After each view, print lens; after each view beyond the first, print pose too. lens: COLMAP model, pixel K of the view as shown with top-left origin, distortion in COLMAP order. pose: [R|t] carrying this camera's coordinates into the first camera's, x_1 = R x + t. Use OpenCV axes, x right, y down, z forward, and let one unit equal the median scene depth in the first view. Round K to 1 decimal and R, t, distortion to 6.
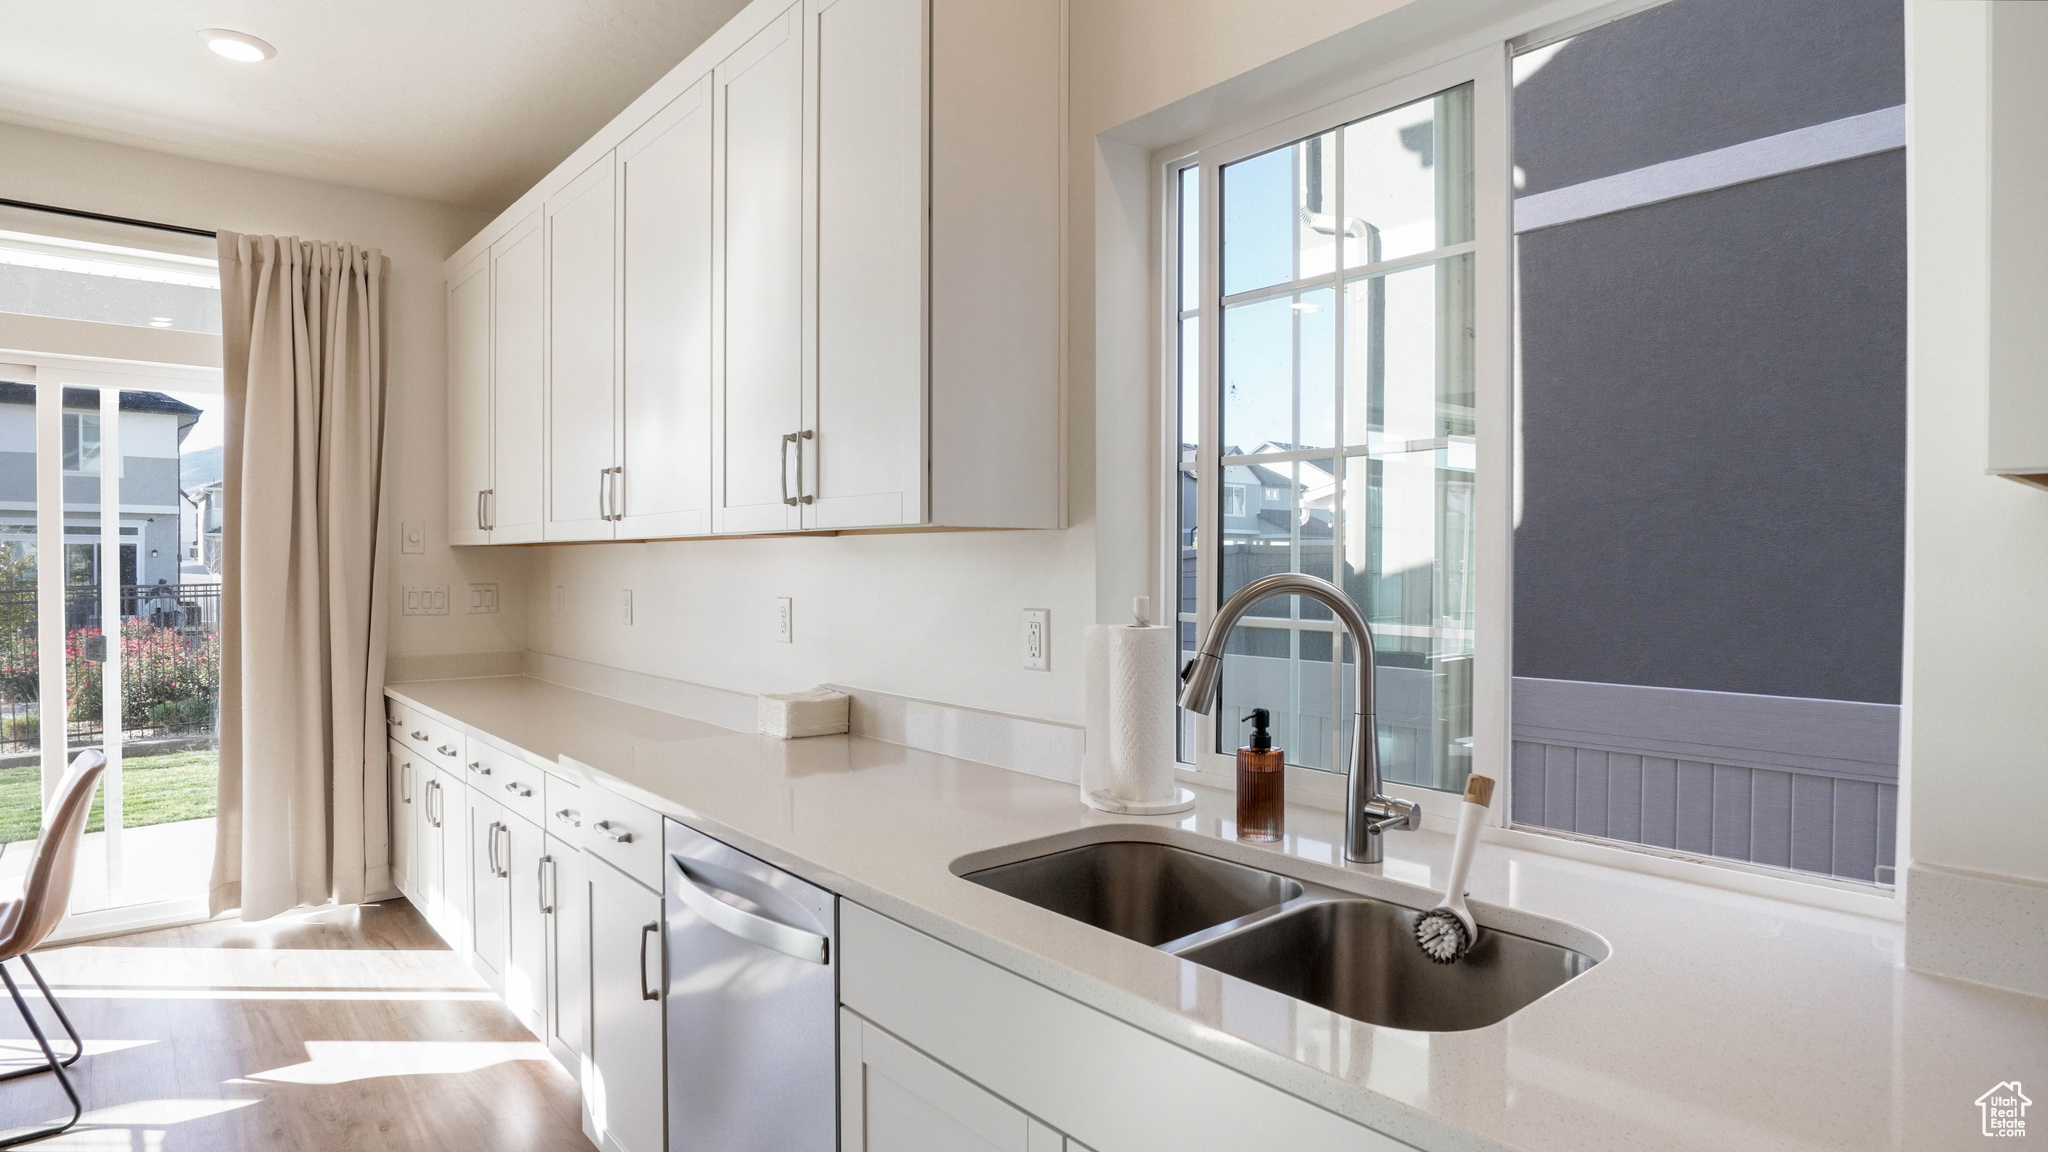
lens RADIAL K [[1120.8, 0, 1024.0], [0, 1120.8, 576.0], [0, 0, 1]] dist [-0.004482, -0.000422]
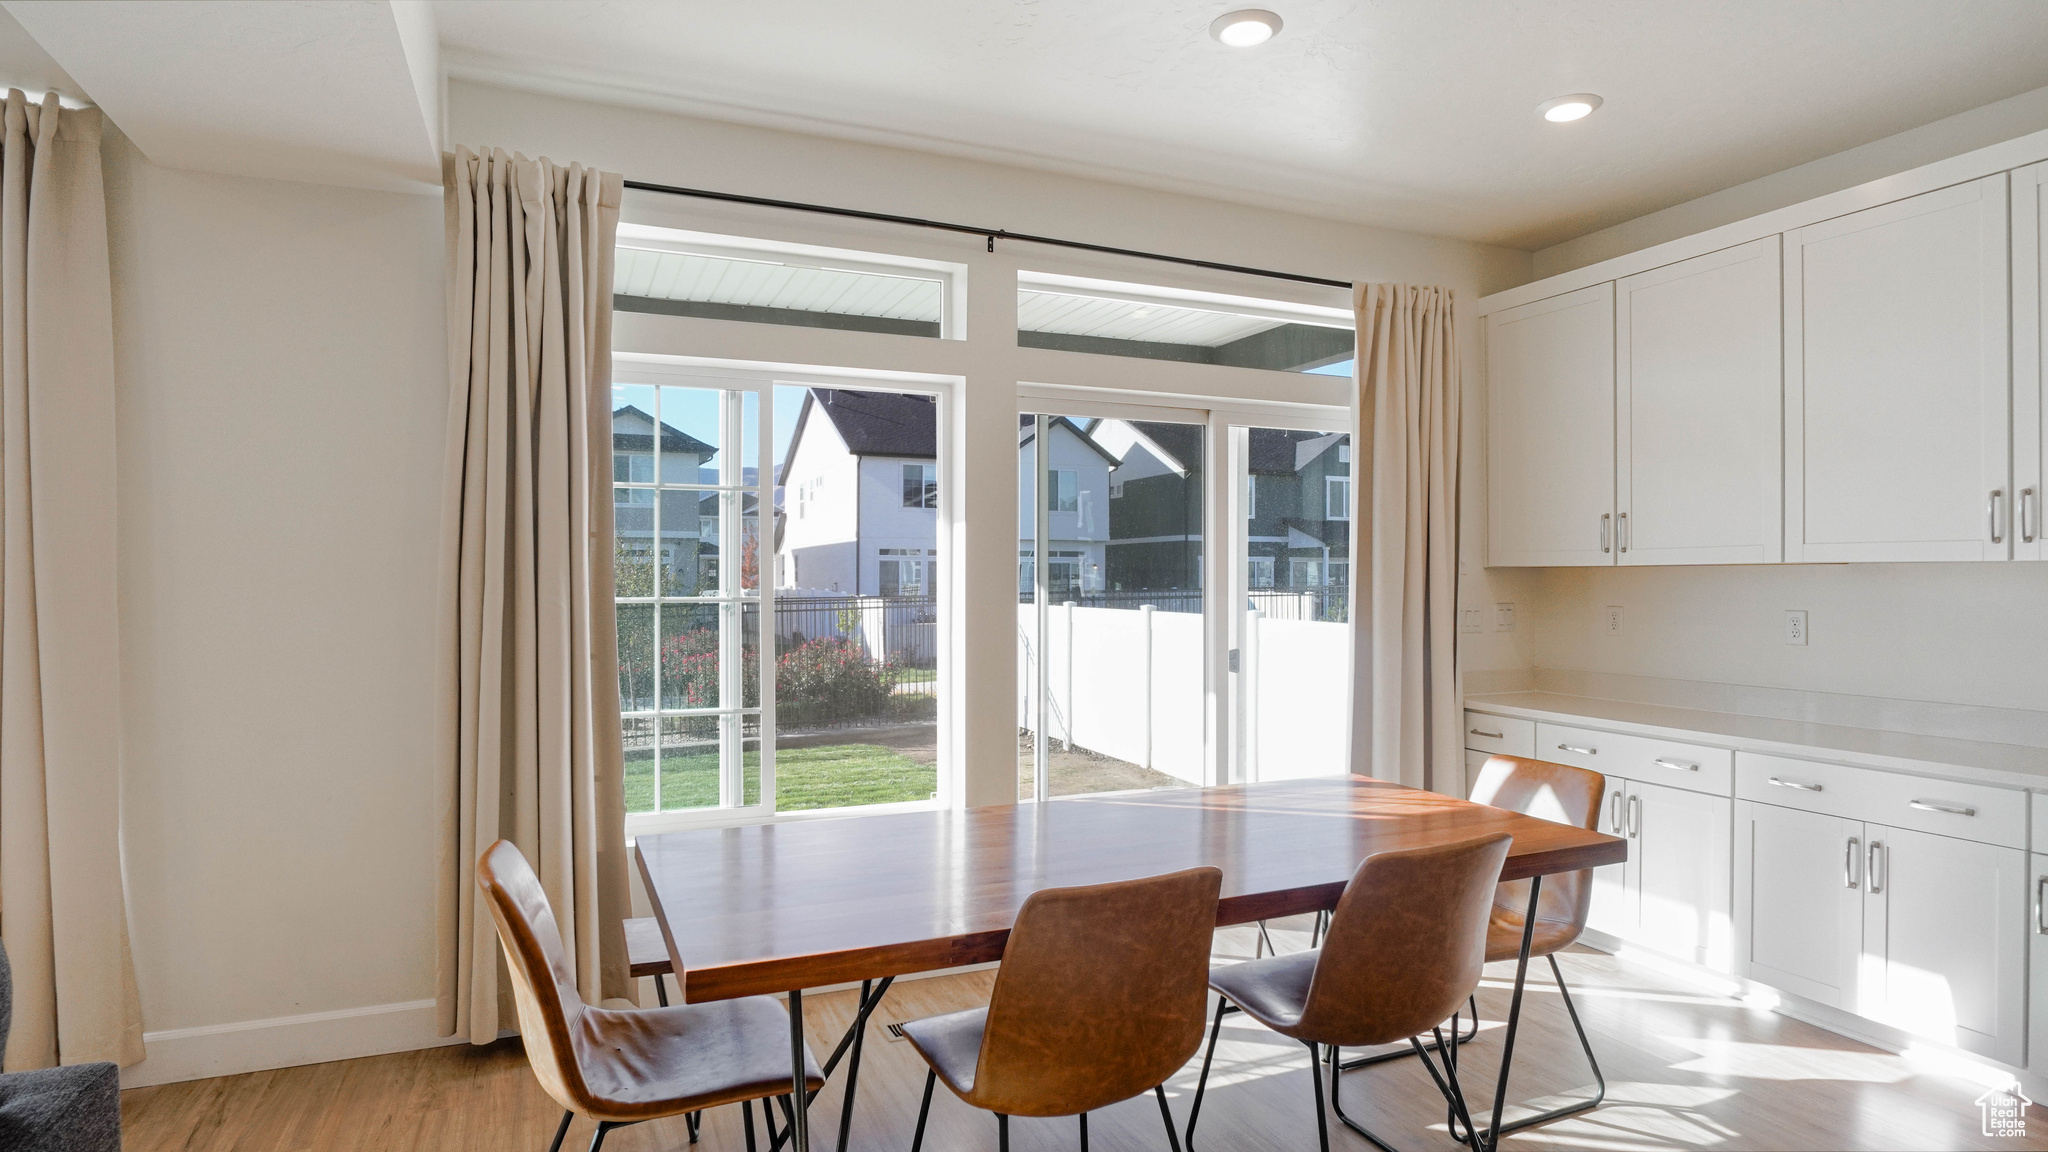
lens RADIAL K [[1120.8, 0, 1024.0], [0, 1120.8, 576.0], [0, 0, 1]] dist [-0.004482, -0.000422]
pose [[0.960411, -0.002306, -0.278577, -0.631763], [-0.001816, 0.999893, -0.014539, -0.001734], [0.278580, 0.014470, 0.960304, -0.127400]]
